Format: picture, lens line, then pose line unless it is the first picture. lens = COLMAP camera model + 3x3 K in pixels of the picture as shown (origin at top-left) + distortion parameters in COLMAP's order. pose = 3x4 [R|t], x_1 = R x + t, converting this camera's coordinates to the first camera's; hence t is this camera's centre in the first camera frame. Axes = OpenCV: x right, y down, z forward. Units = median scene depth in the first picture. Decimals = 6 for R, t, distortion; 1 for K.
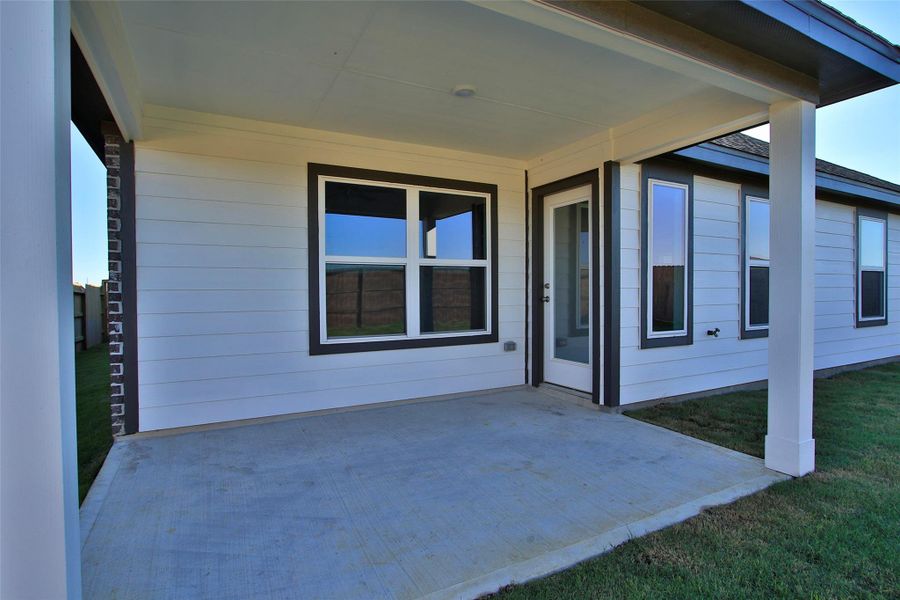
lens RADIAL K [[461.6, 0, 449.9], [0, 461.6, 297.7], [0, 0, 1]] dist [-0.013554, -0.000704]
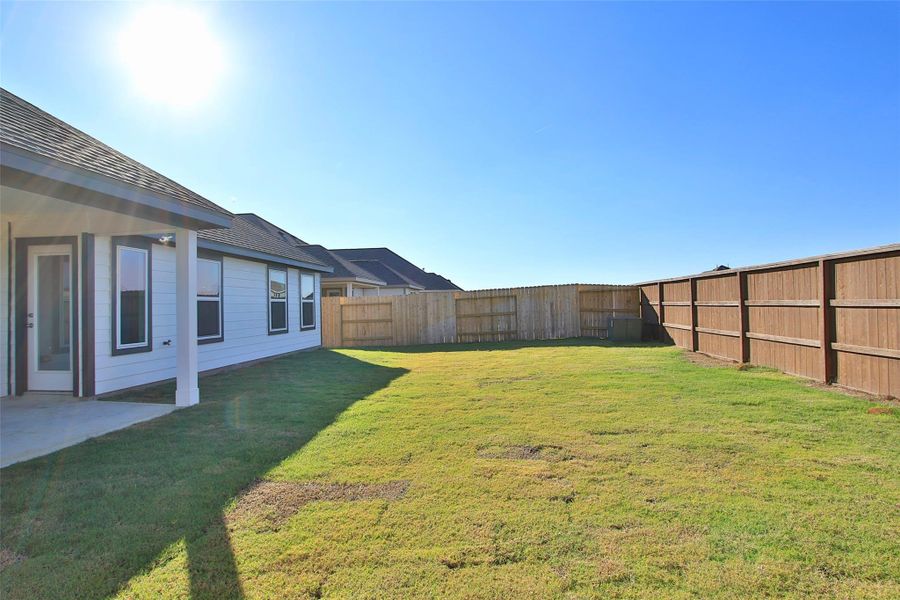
lens RADIAL K [[461.6, 0, 450.5], [0, 461.6, 300.0], [0, 0, 1]] dist [-0.013554, -0.000704]
pose [[0.568589, 0.008068, 0.822582, -0.181218], [0.020734, 0.999494, -0.024135, -0.013898], [-0.822360, 0.030778, 0.568134, -0.728851]]
